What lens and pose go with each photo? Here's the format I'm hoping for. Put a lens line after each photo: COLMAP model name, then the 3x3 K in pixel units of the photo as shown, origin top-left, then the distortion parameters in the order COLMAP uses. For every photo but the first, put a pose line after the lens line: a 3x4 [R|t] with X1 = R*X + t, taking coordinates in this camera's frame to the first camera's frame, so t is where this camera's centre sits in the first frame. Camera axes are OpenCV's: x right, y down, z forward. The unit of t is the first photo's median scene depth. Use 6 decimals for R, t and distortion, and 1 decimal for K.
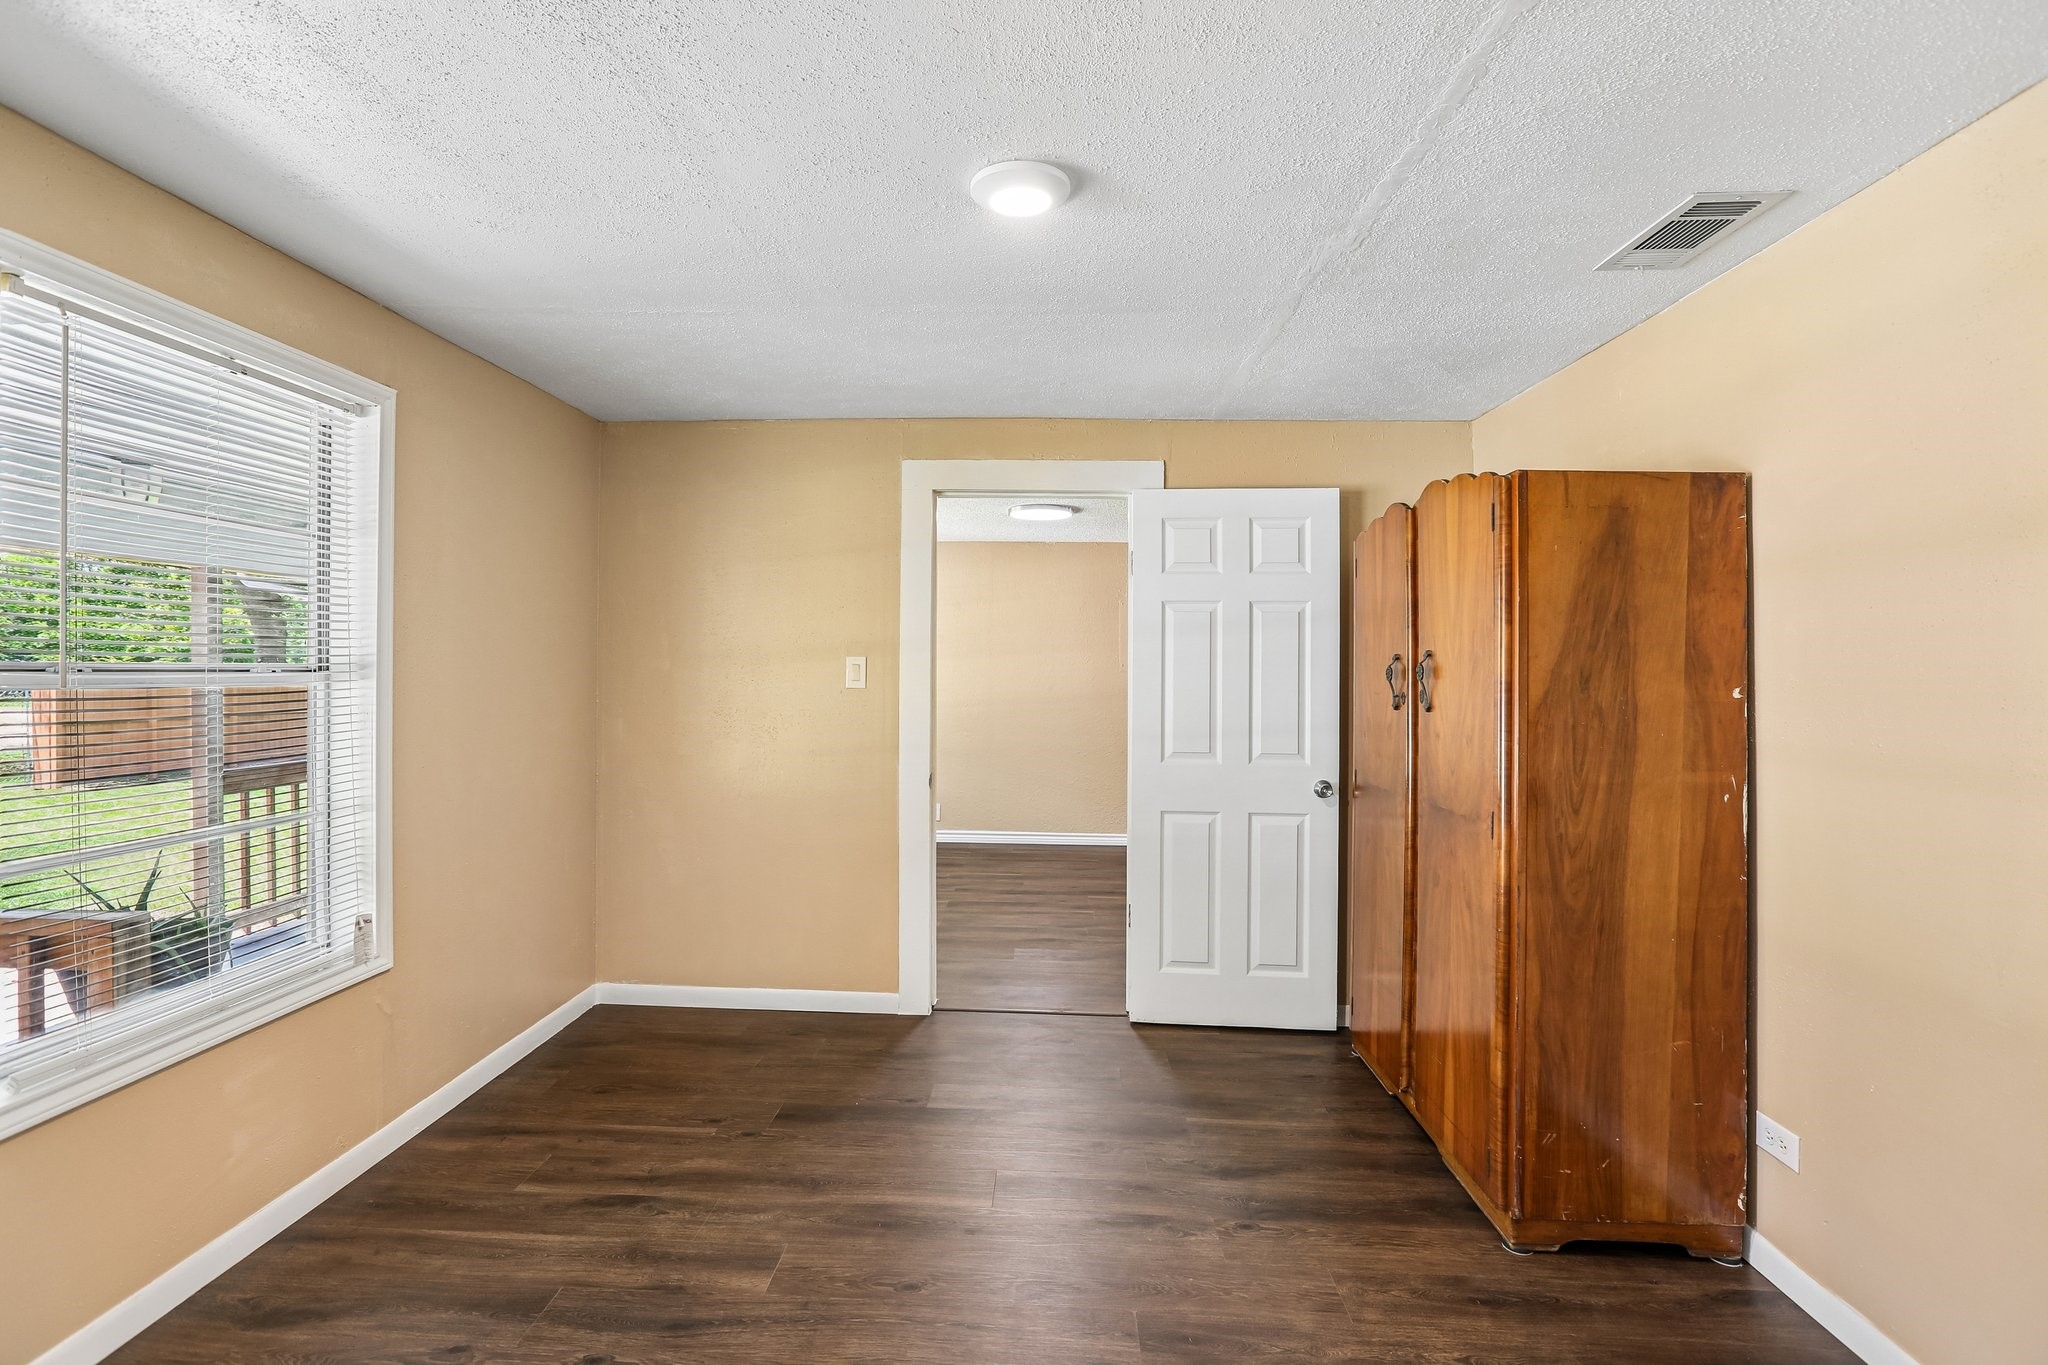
lens RADIAL K [[929.2, 0, 1010.9], [0, 929.2, 667.5], [0, 0, 1]] dist [-0.056739, 0.026720]
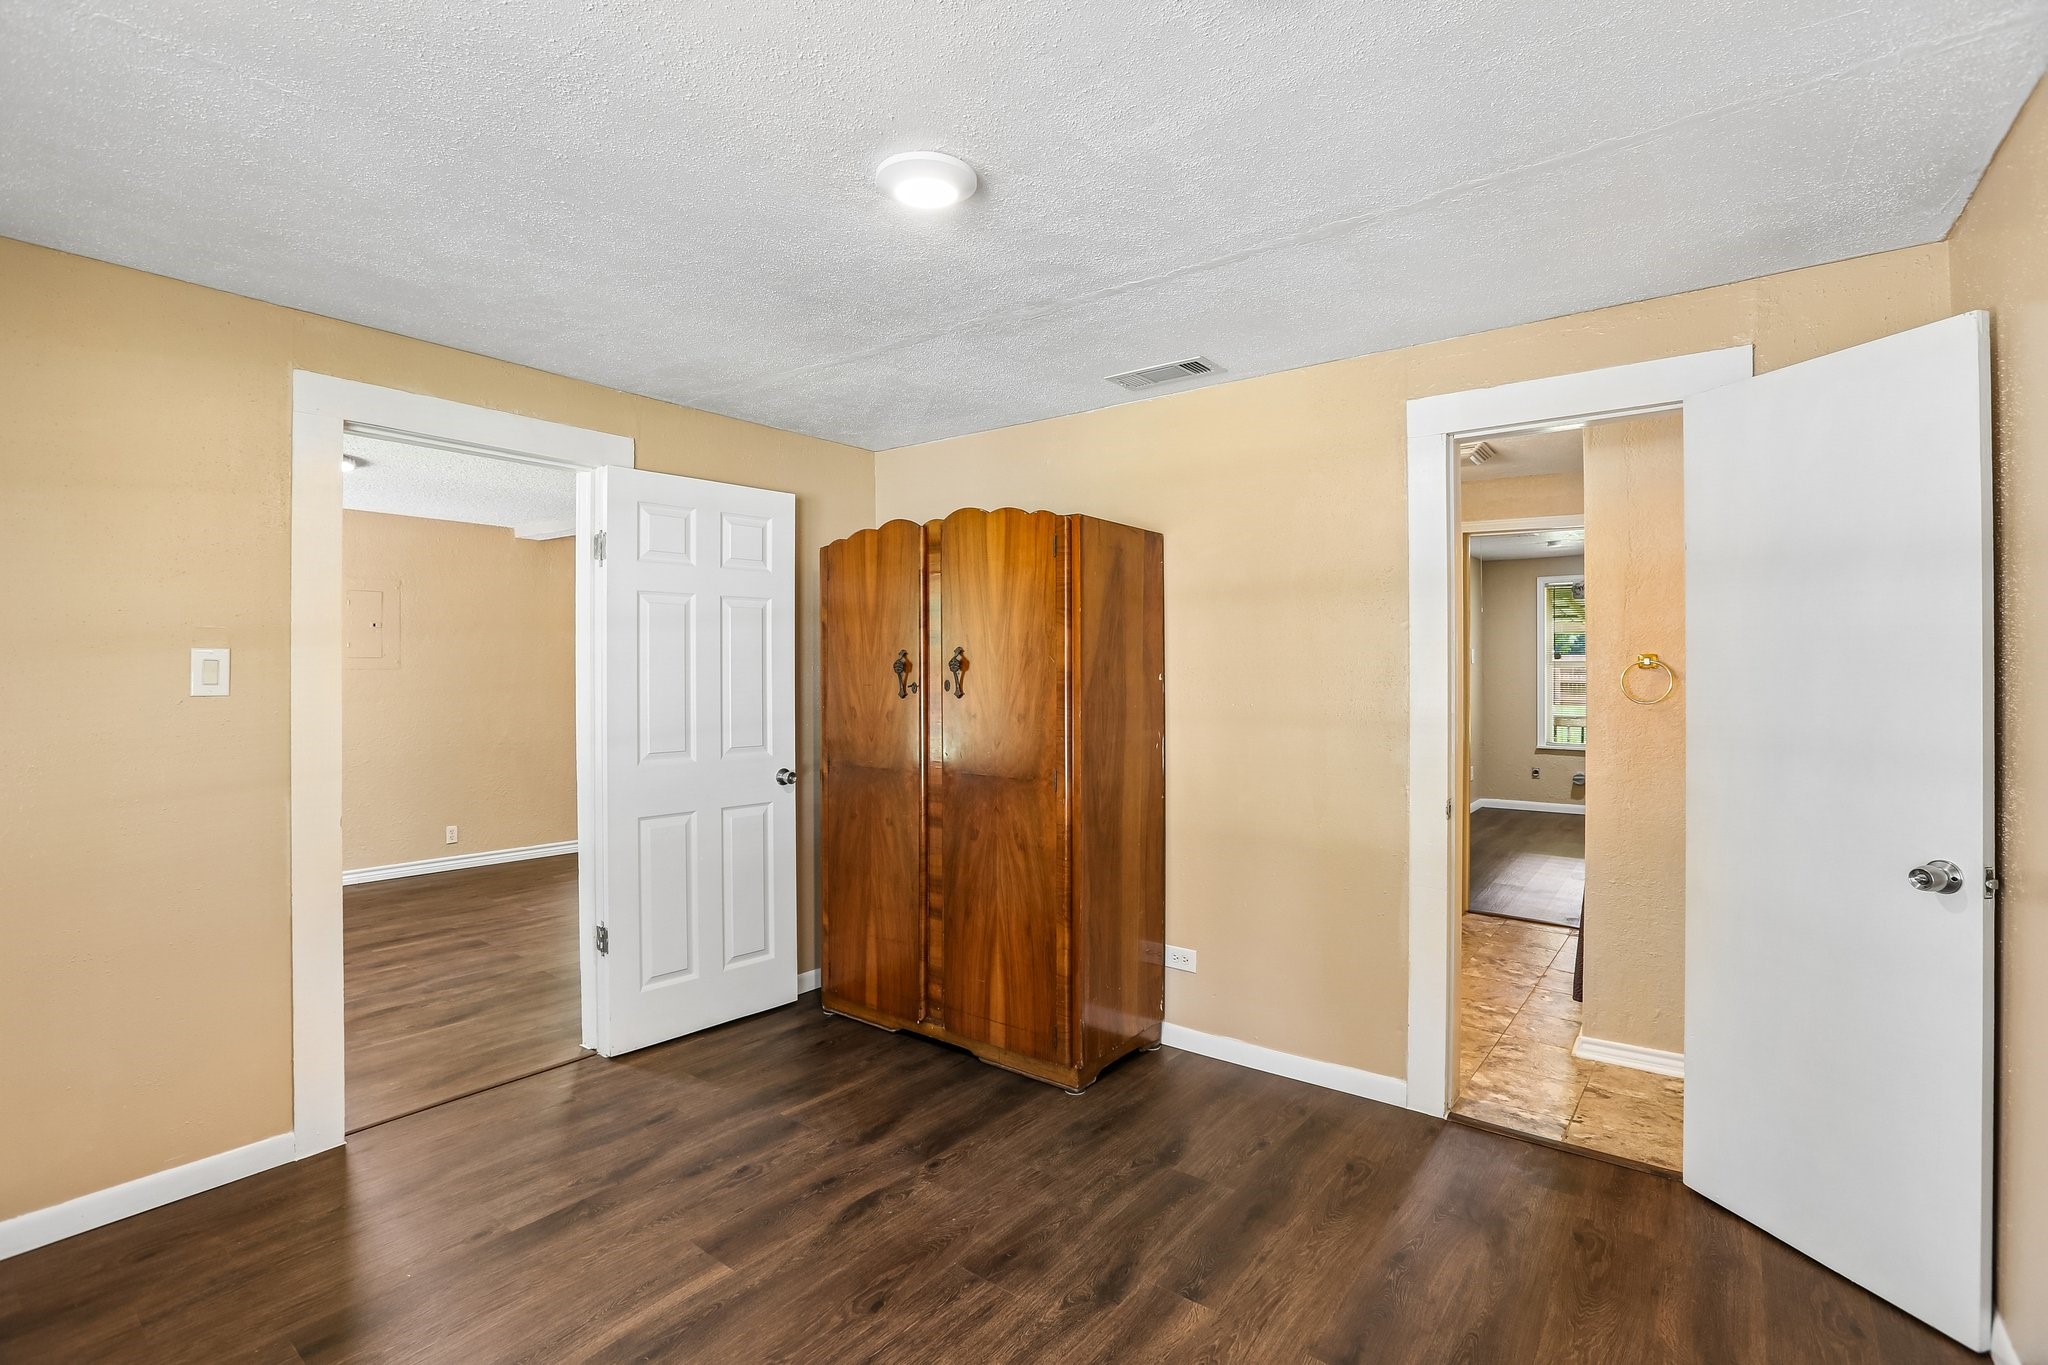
lens RADIAL K [[918.0, 0, 1013.9], [0, 918.0, 668.3], [0, 0, 1]] dist [-0.038232, 0.000312]
pose [[0.586648, -0.009679, 0.809784, -0.530725], [0.004001, 0.999951, 0.009054, -0.001570], [-0.809832, -0.002072, 0.586658, 0.251129]]
